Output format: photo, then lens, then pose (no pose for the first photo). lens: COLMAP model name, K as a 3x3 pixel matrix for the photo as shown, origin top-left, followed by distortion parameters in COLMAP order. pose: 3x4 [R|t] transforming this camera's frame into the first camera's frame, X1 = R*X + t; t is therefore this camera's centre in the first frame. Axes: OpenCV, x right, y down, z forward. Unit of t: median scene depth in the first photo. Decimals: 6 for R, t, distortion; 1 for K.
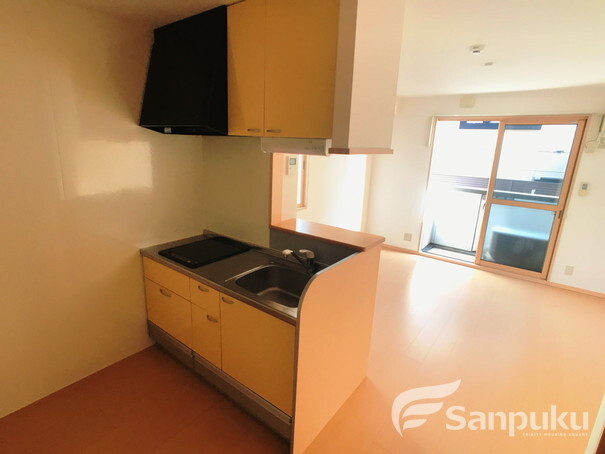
lens RADIAL K [[321.4, 0, 296.9], [0, 321.4, 225.5], [0, 0, 1]] dist [-0.023032, 0.004273]
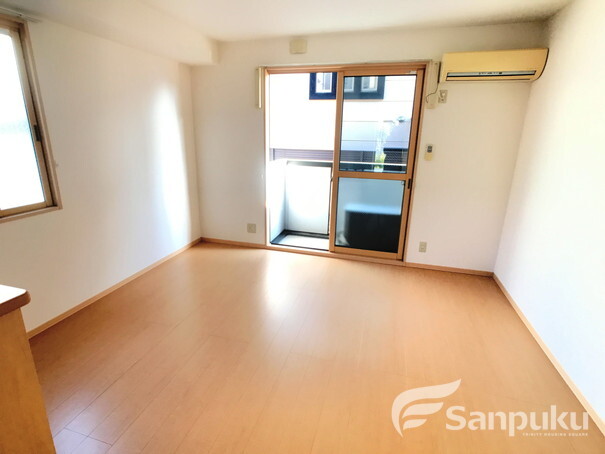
lens RADIAL K [[321.4, 0, 299.8], [0, 321.4, 223.0], [0, 0, 1]] dist [-0.023032, 0.004273]
pose [[0.929201, -0.121813, 0.348922, 0.212237], [0.108805, 0.992444, 0.056720, -0.009723], [-0.353195, -0.014740, 0.935434, 0.256723]]
